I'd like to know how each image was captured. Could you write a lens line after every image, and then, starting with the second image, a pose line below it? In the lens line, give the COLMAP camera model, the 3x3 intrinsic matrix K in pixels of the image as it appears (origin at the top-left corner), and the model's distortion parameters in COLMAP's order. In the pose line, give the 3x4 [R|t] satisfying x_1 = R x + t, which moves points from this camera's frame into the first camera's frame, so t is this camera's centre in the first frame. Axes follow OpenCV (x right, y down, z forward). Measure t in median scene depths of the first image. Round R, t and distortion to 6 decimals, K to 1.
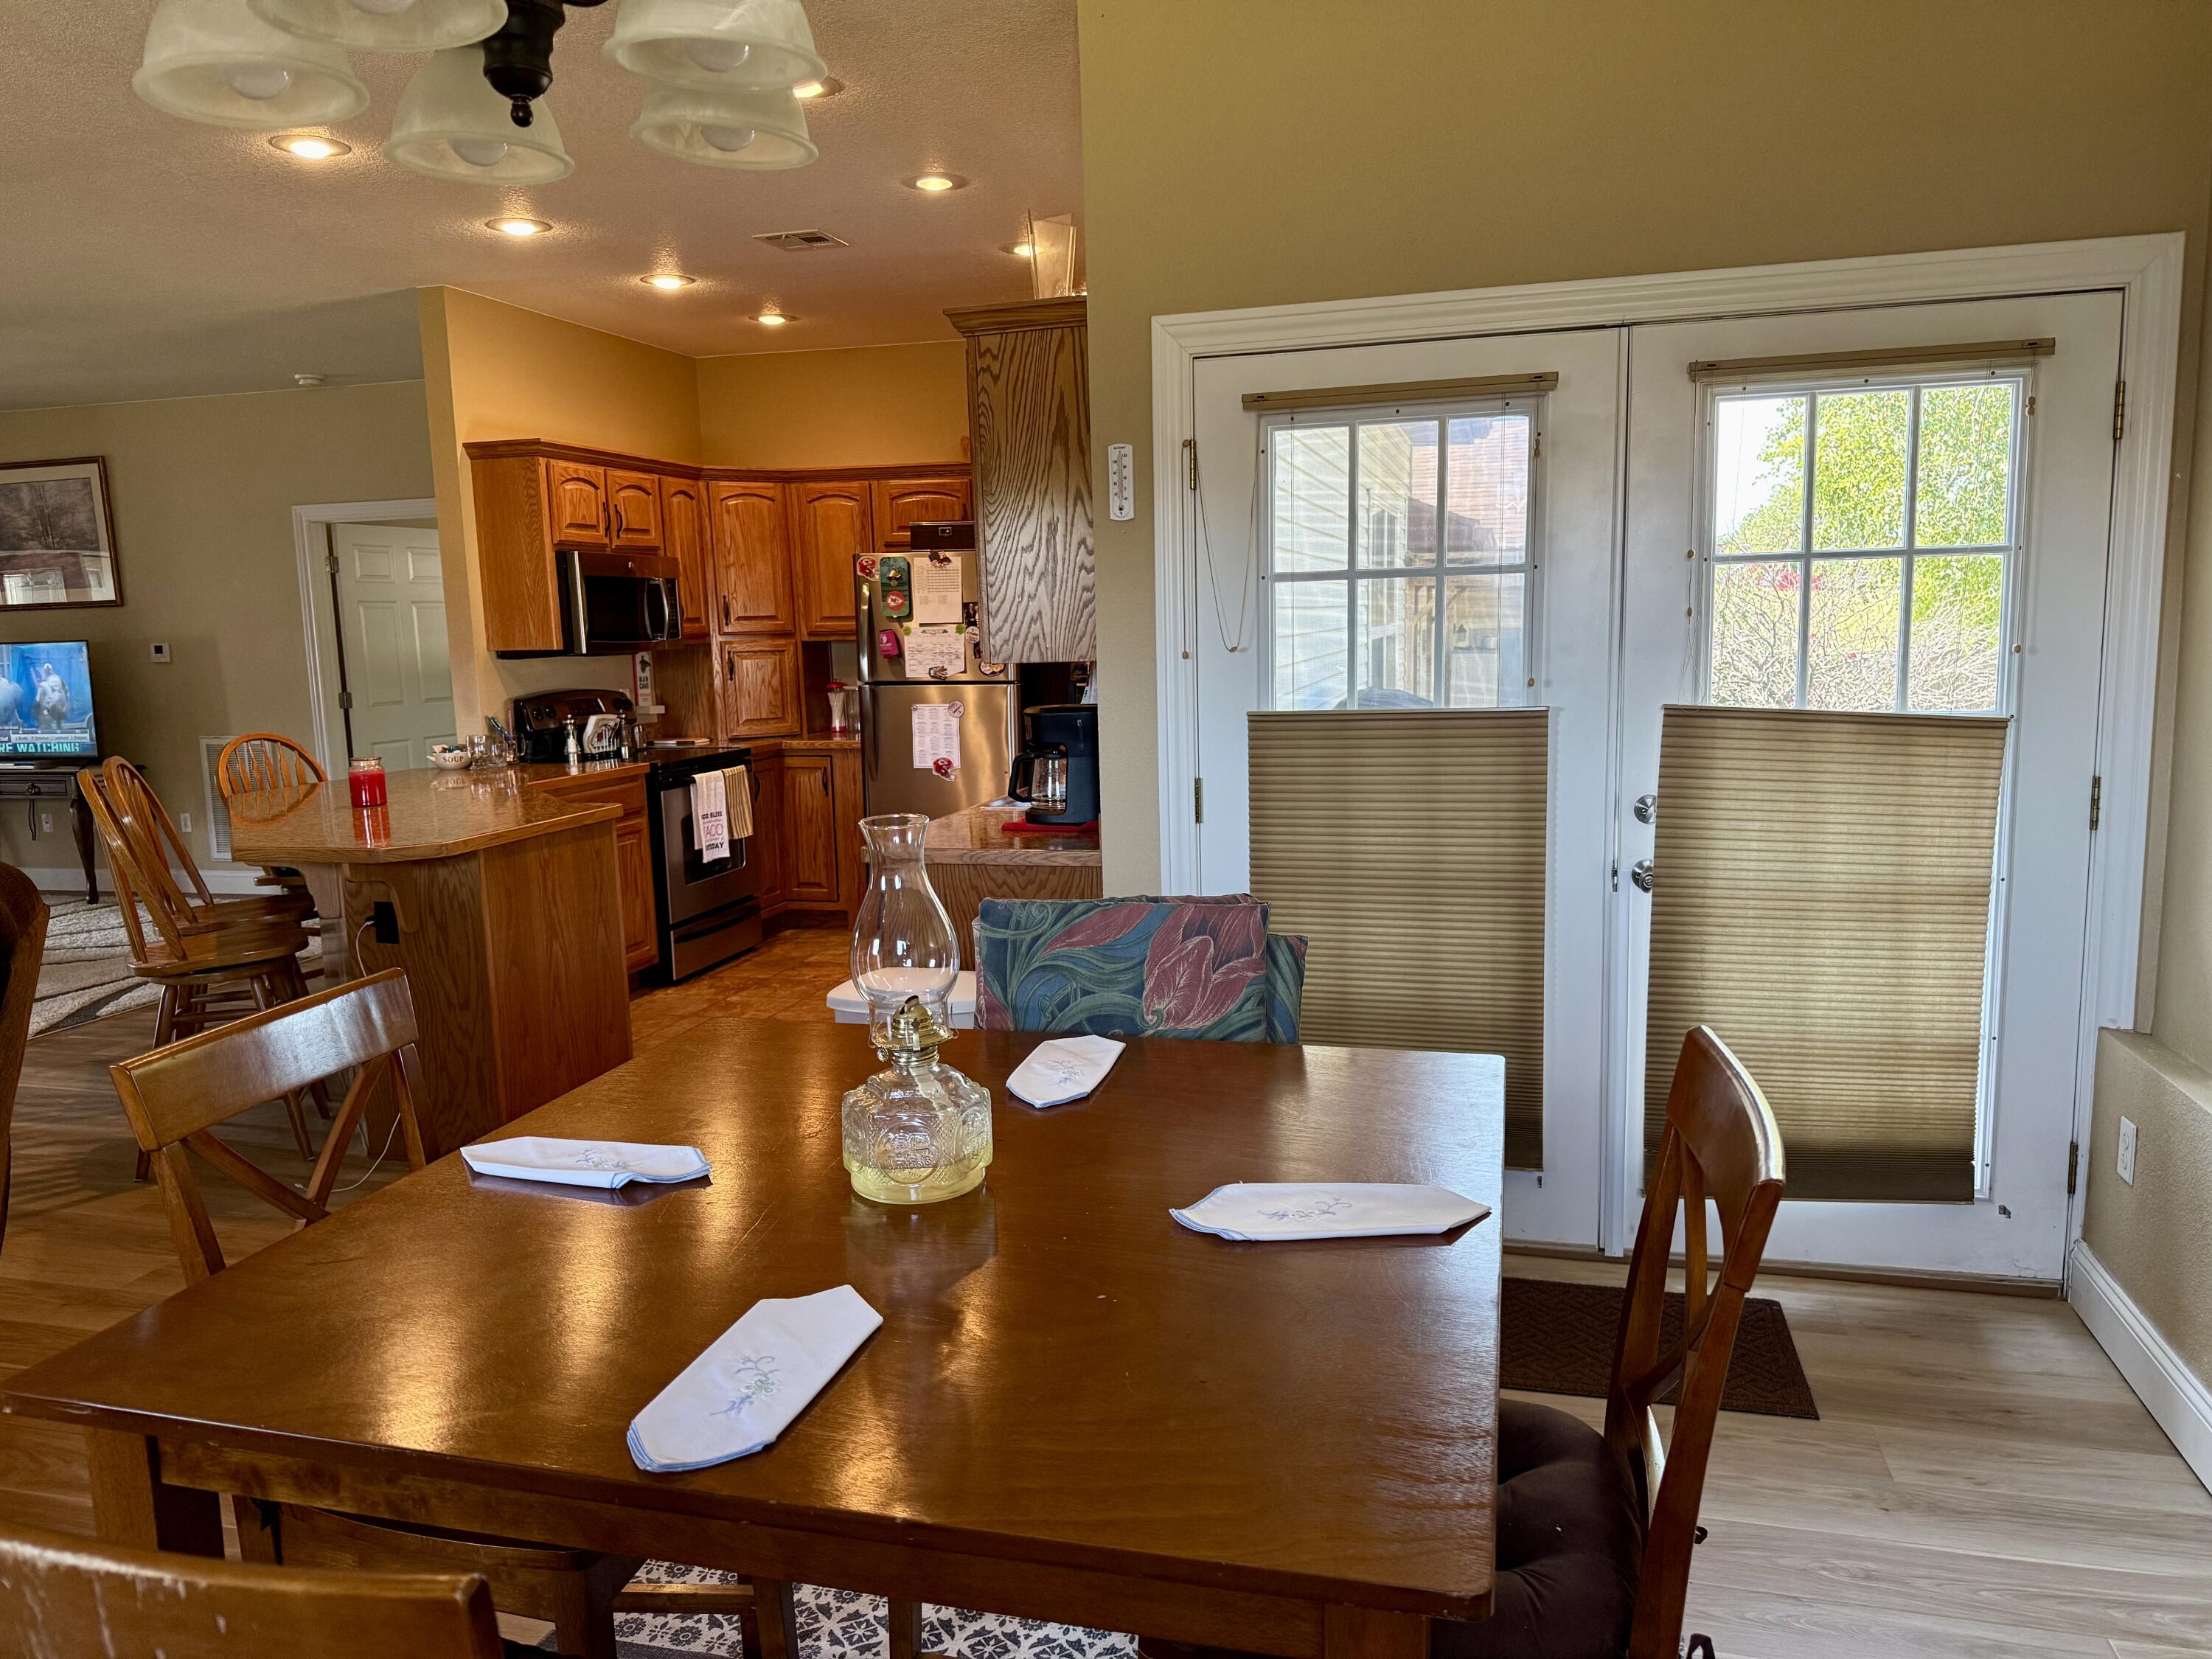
lens RADIAL K [[1545.8, 0, 1105.1], [0, 1545.8, 845.3], [0, 0, 1]] dist [0.108958, -0.162003]
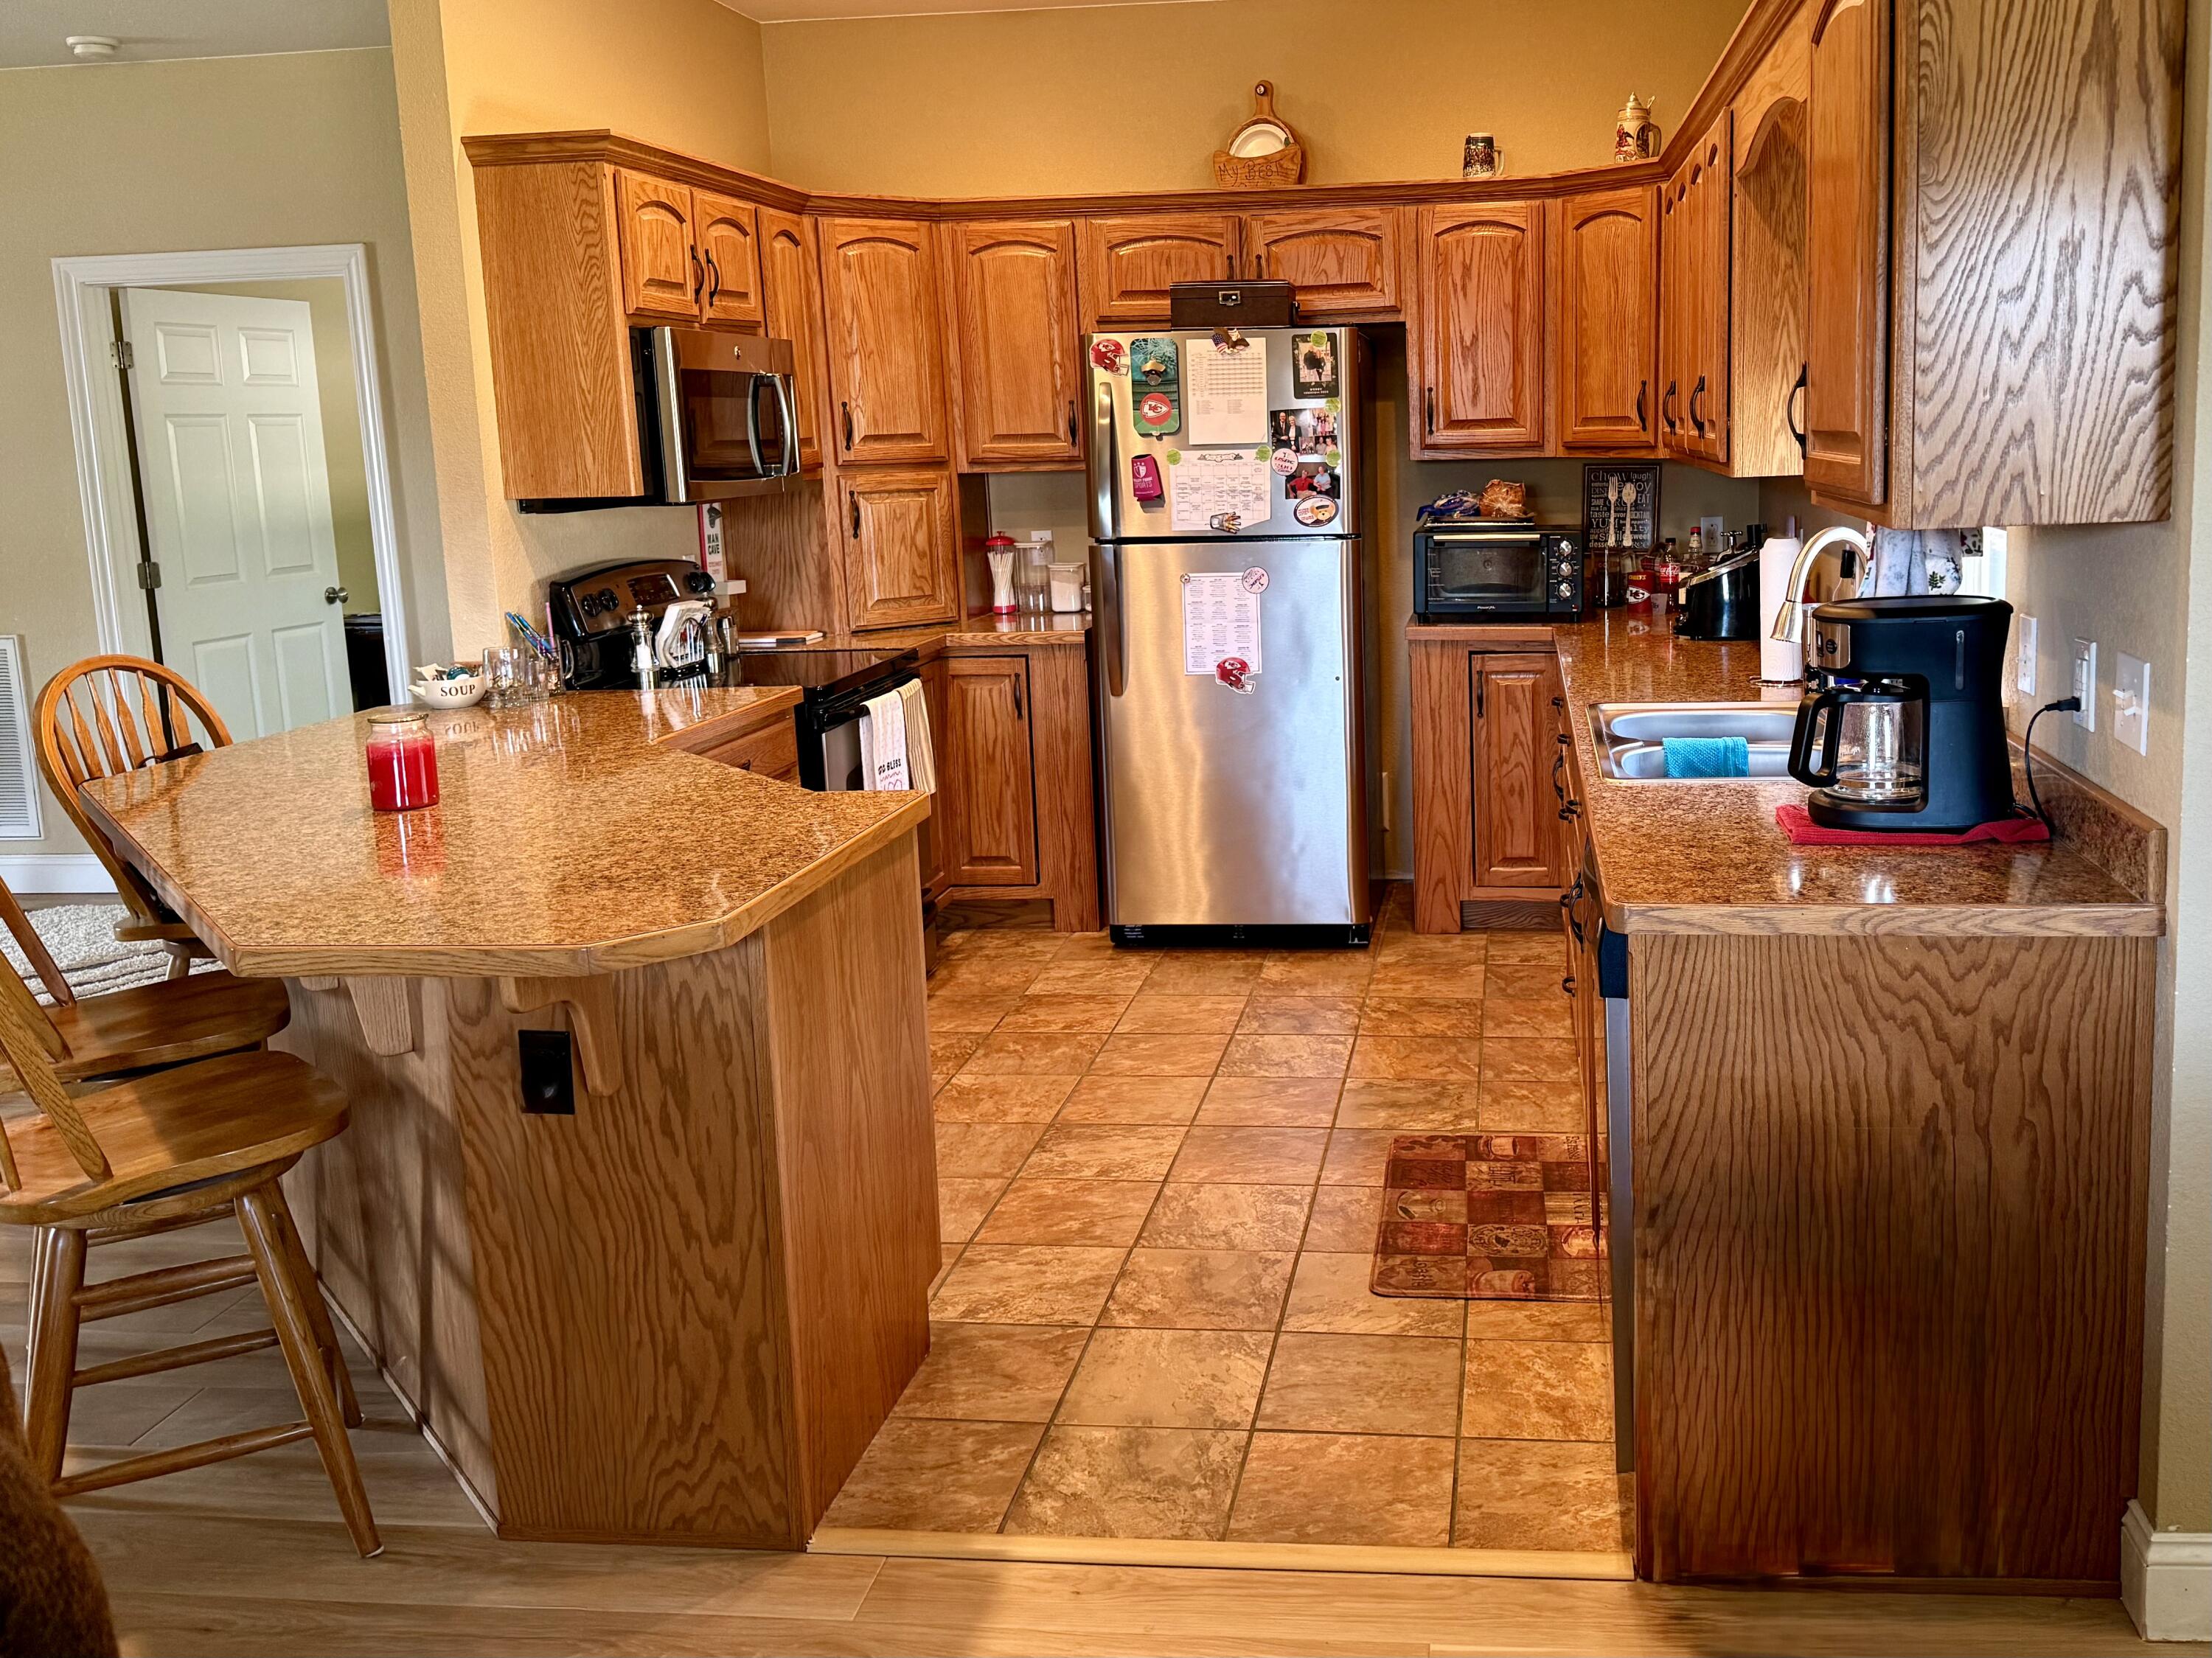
lens RADIAL K [[1906.4, 0, 1293.9], [0, 1906.4, 712.3], [0, 0, 1]] dist [0.108887, -0.153193]
pose [[0.988520, -0.028612, 0.148357, -0.220326], [0.028408, 0.999590, 0.003496, -0.040889], [-0.148397, 0.000759, 0.988928, 0.258699]]
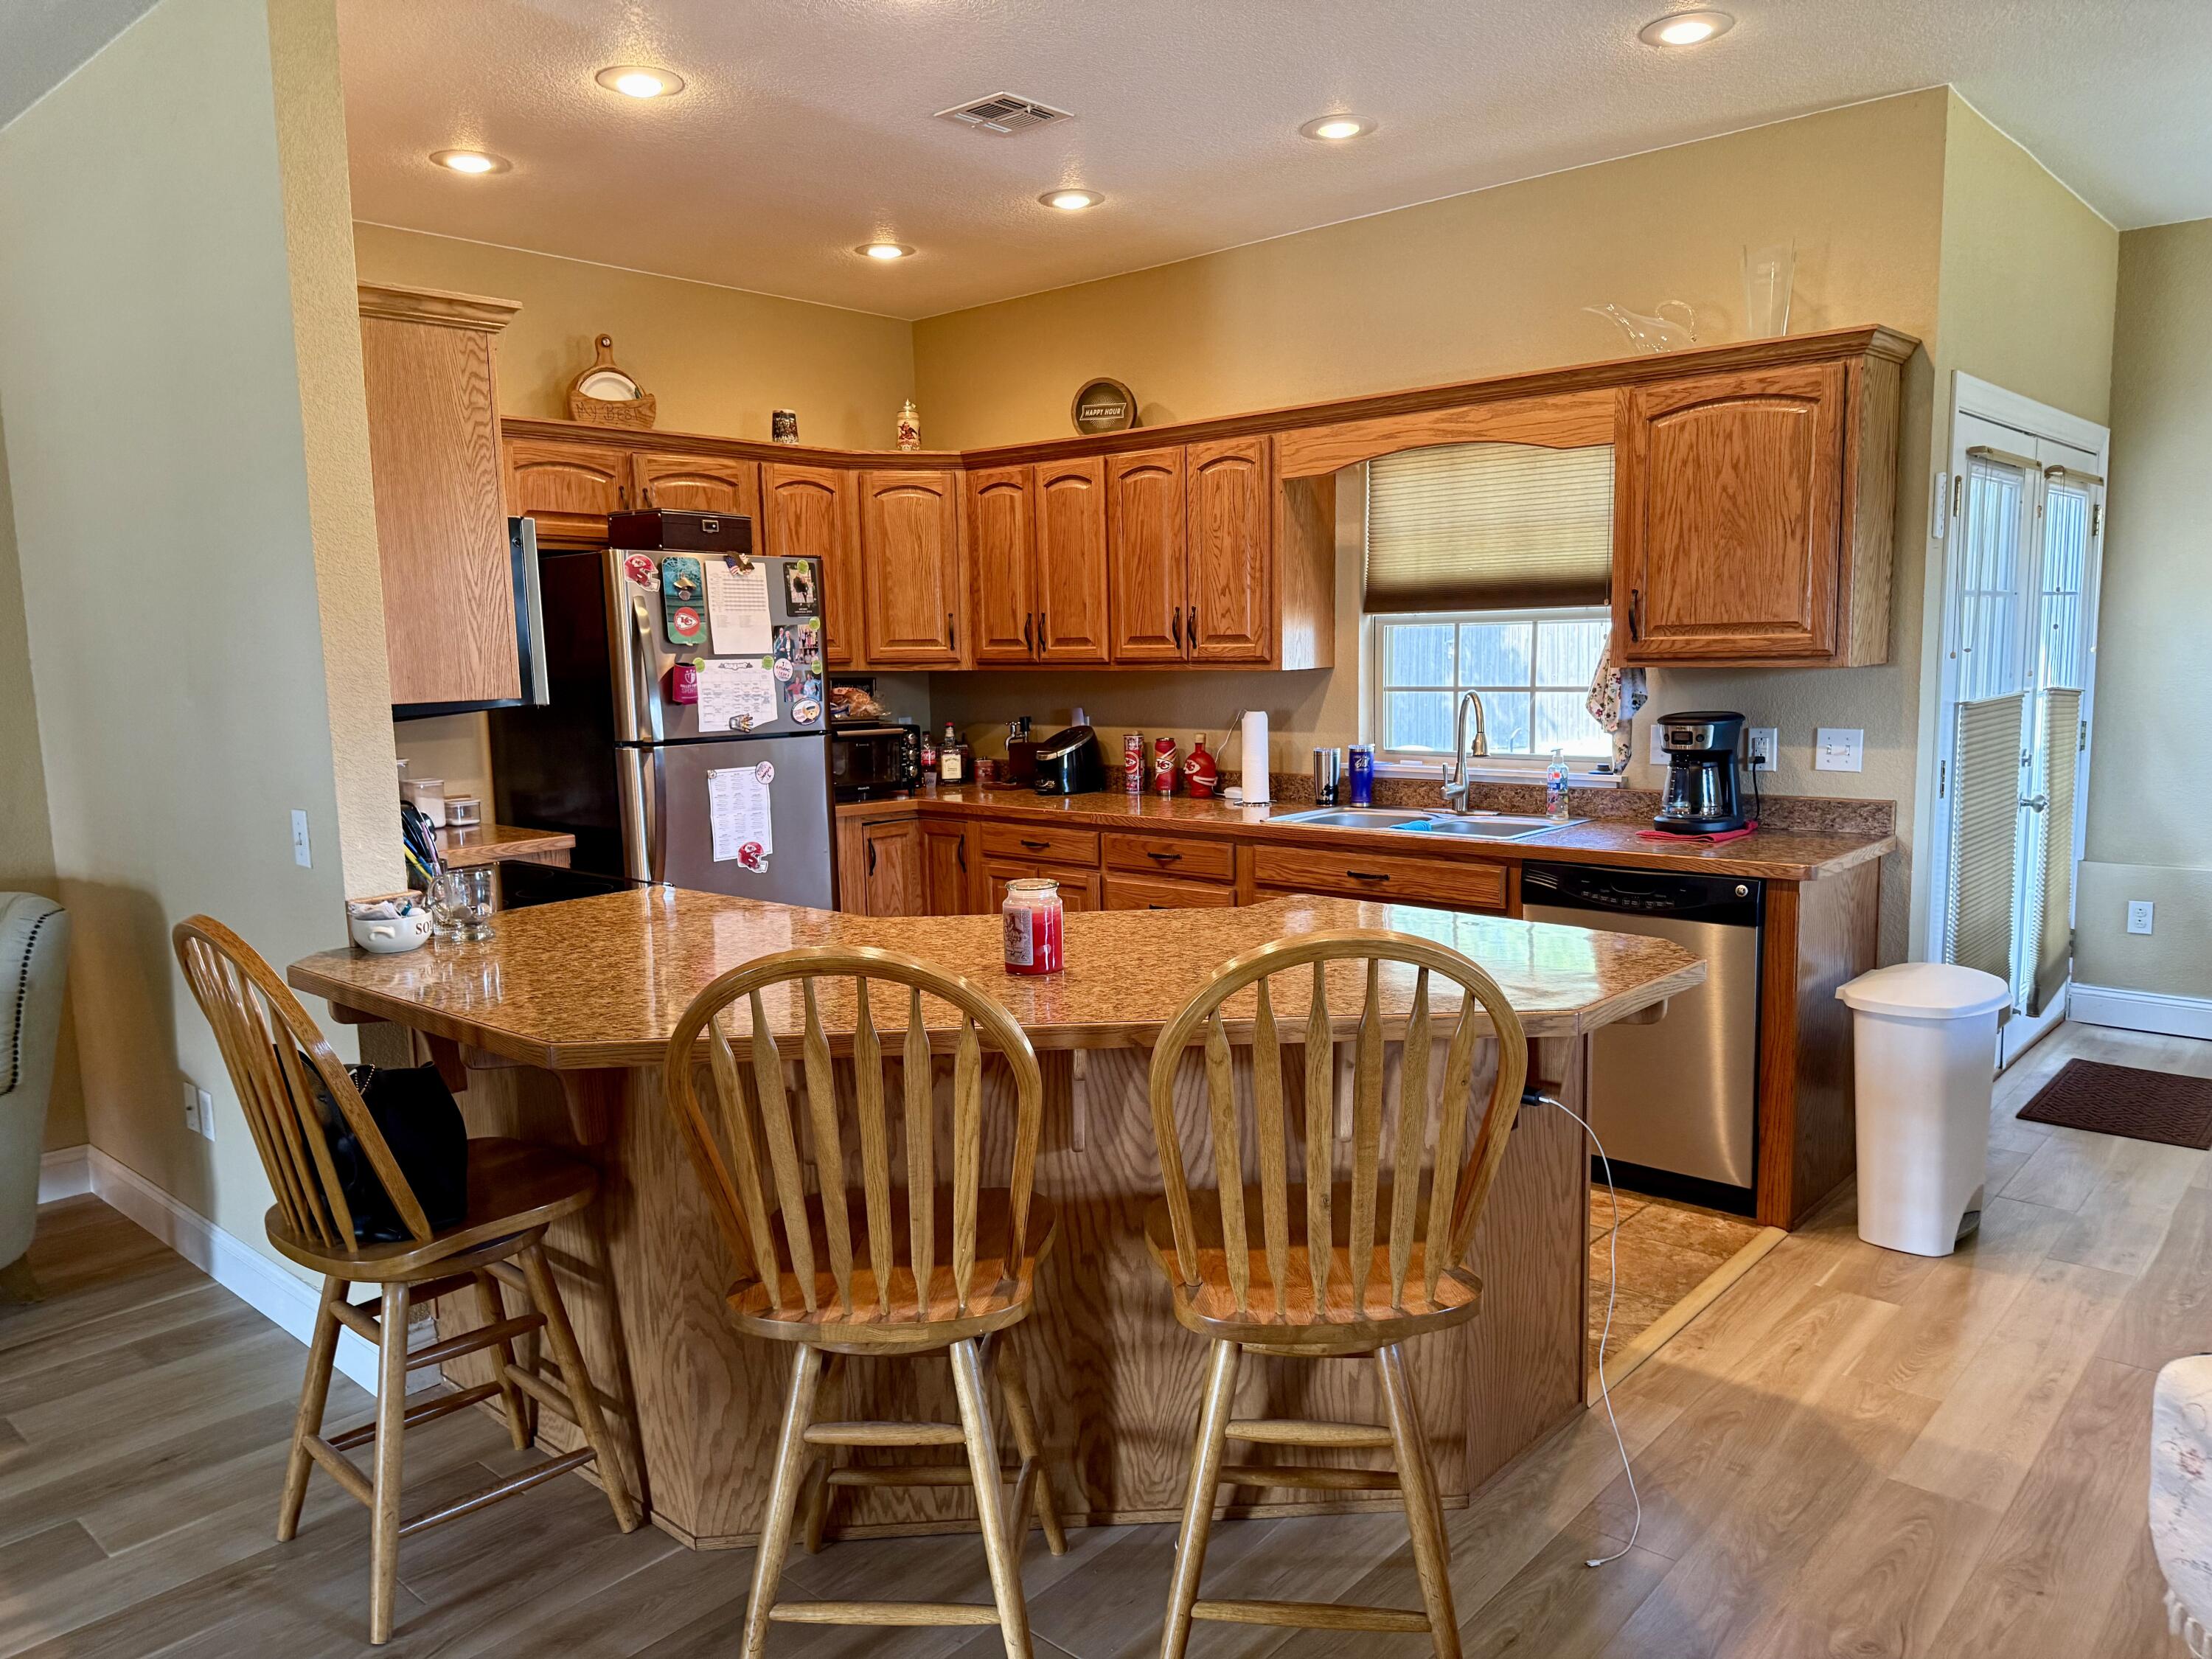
lens RADIAL K [[1558.5, 0, 1106.0], [0, 1558.5, 842.7], [0, 0, 1]] dist [0.073363, -0.125795]
pose [[0.442142, -0.102137, 0.891111, -0.758066], [0.138605, 0.989342, 0.044624, -0.073853], [-0.886171, 0.103783, 0.451586, 0.595364]]
